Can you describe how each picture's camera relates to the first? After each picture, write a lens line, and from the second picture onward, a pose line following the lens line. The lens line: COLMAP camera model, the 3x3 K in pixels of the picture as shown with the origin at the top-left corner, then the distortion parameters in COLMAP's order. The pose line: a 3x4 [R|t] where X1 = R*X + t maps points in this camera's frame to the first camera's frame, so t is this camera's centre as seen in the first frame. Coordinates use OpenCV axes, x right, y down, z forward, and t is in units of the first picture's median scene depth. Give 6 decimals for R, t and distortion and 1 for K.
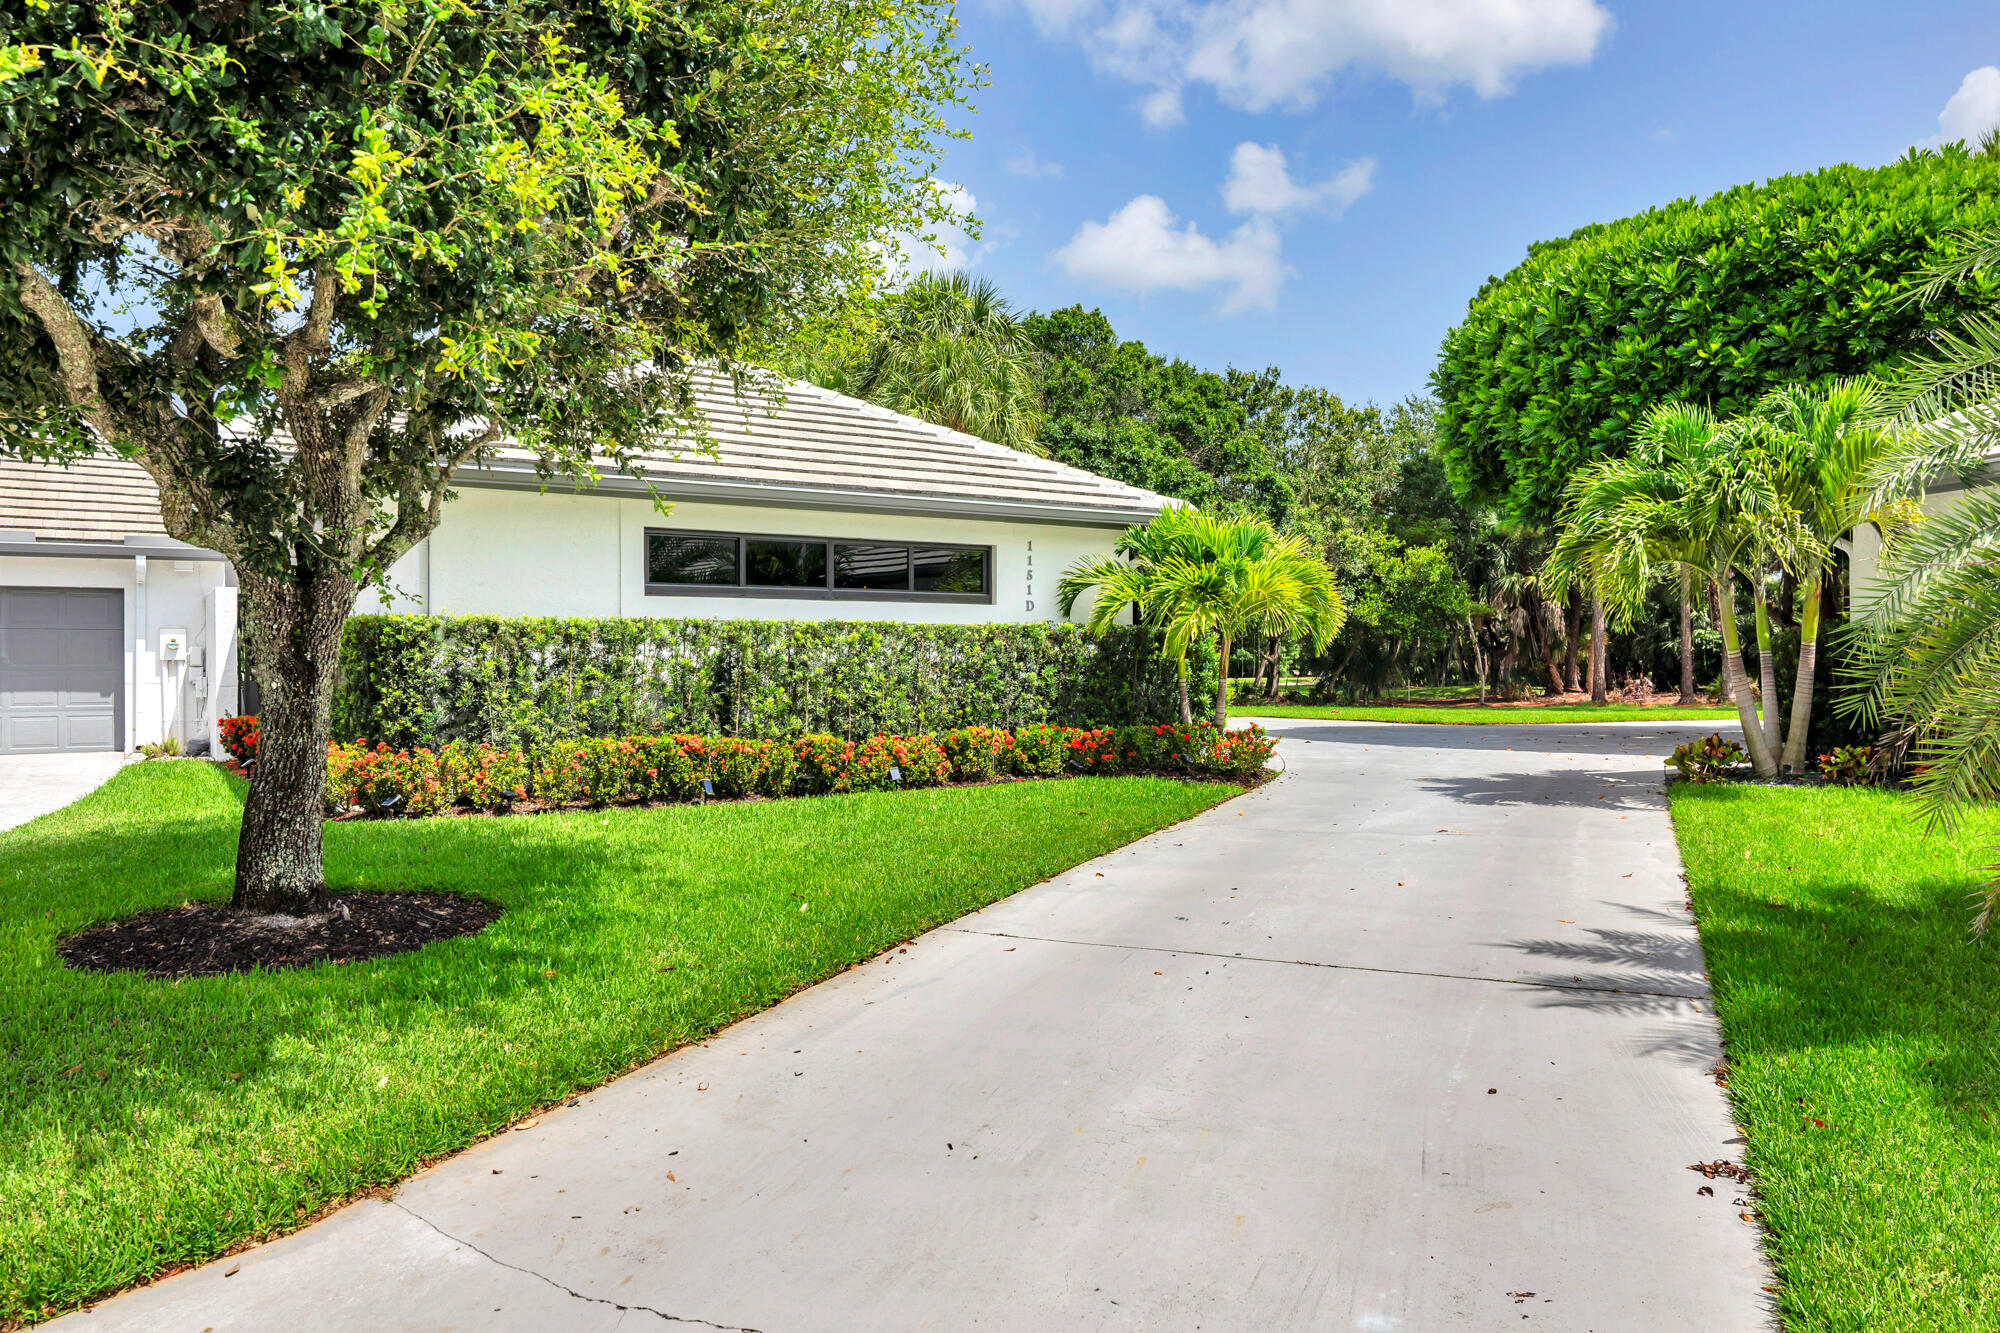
lens RADIAL K [[1393.8, 0, 965.2], [0, 1393.8, 656.7], [0, 0, 1]] dist [-0.007659, -0.002602]
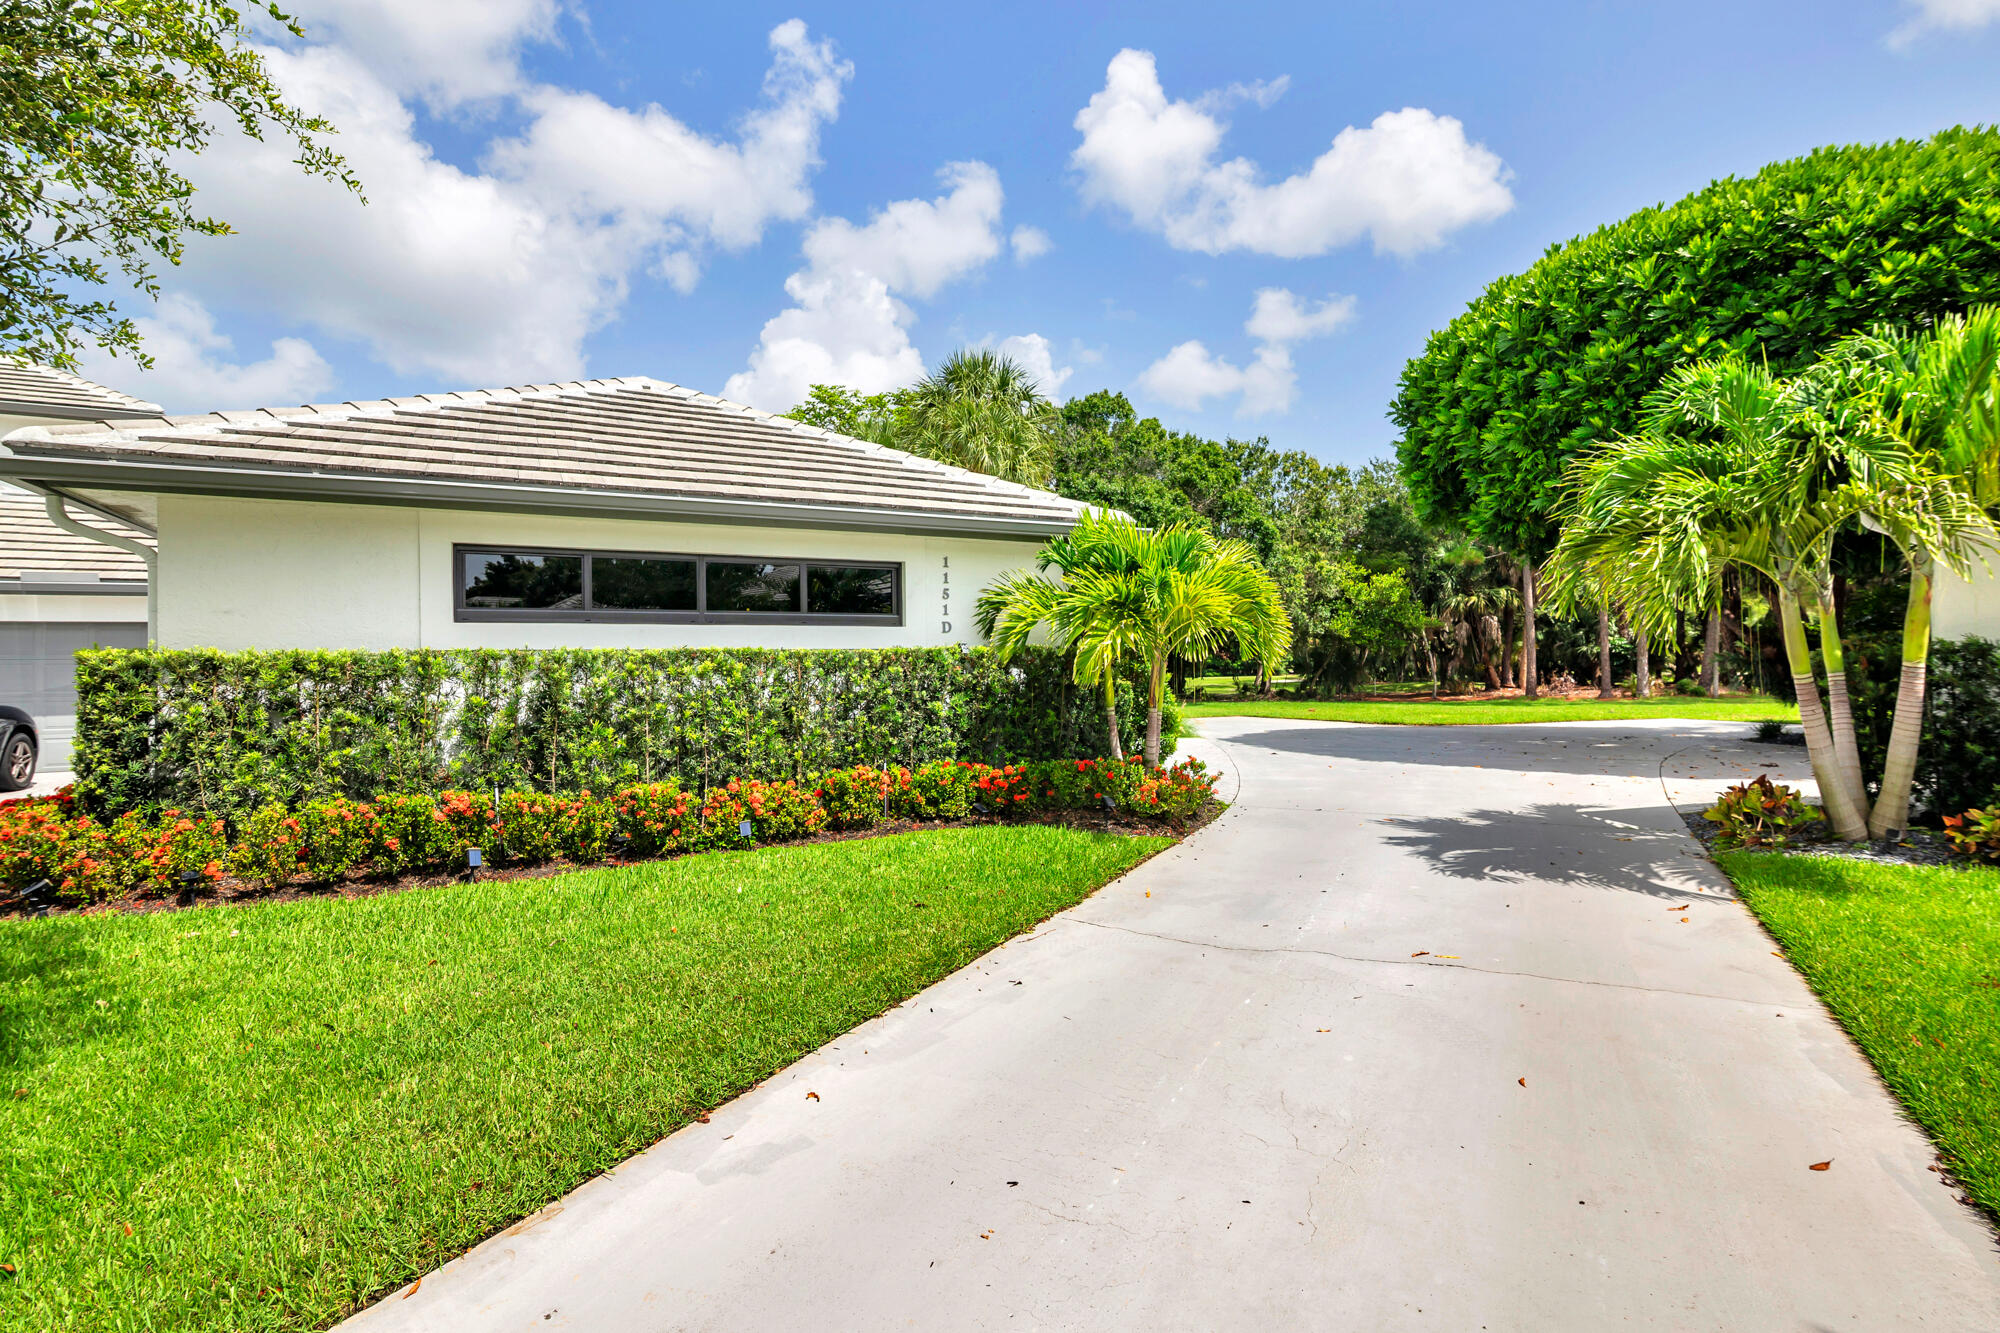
lens RADIAL K [[932.9, 0, 986.6], [0, 932.9, 658.8], [0, 0, 1]] dist [-0.021203, -0.000033]
pose [[0.996070, -0.010634, -0.087928, 0.108099], [0.010538, 0.999943, -0.001553, -0.012296], [0.087939, 0.000620, 0.996126, 0.331903]]
